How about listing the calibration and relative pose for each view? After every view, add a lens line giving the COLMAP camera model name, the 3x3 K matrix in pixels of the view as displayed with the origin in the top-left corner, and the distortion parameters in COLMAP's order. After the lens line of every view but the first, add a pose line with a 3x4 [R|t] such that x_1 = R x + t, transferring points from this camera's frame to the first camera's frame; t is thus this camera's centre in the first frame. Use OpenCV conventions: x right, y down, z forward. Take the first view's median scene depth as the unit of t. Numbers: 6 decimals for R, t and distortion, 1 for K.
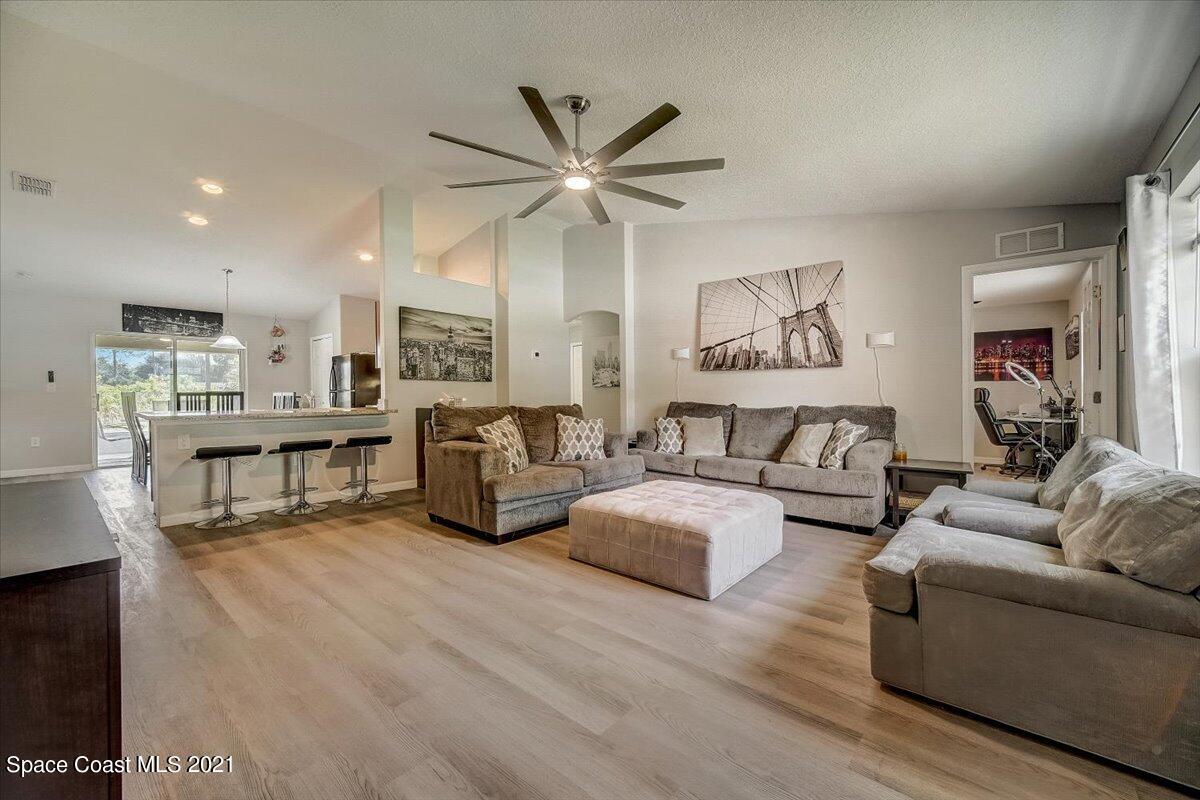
lens RADIAL K [[477.6, 0, 599.4], [0, 477.6, 398.4], [0, 0, 1]] dist [-0.003248, 0.000878]
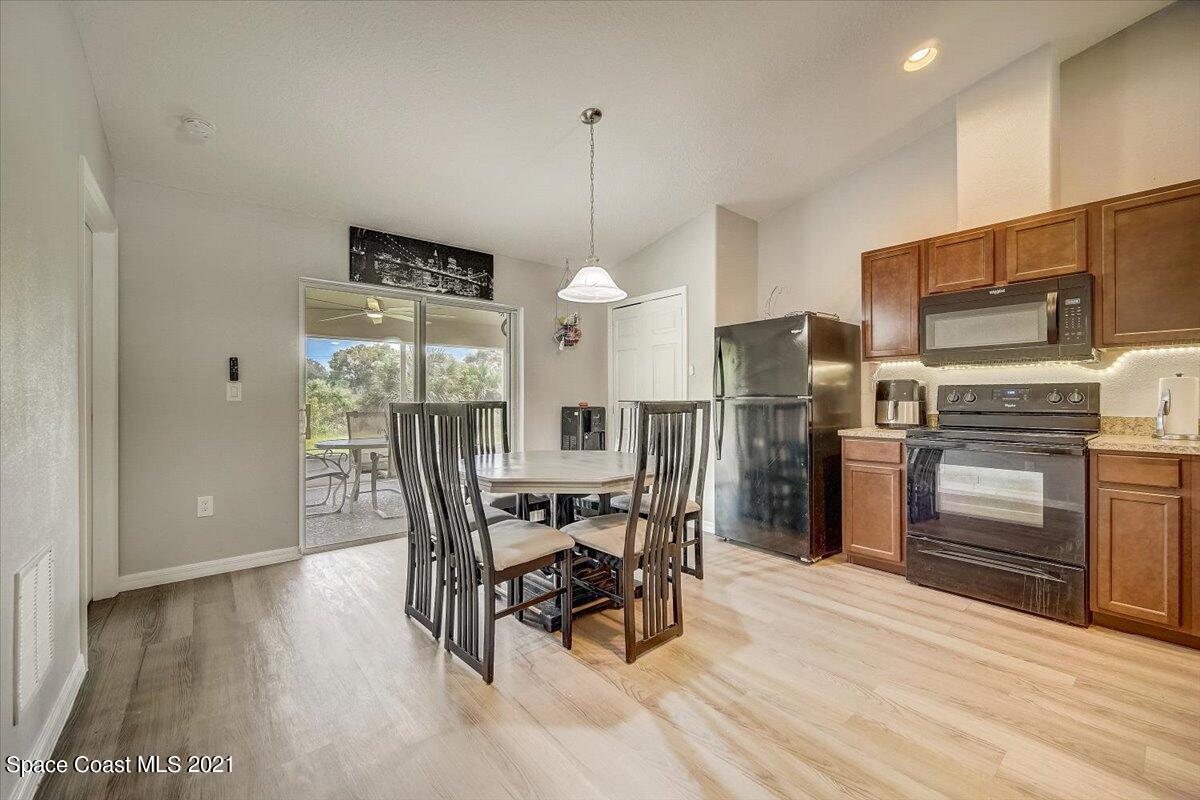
lens RADIAL K [[488.6, 0, 593.6], [0, 488.6, 398.1], [0, 0, 1]] dist [0.000009, -0.000241]
pose [[0.983865, -0.001073, -0.178910, -0.862562], [-0.000814, 0.999945, -0.010470, -0.014537], [0.178911, 0.010447, 0.983810, 0.708821]]
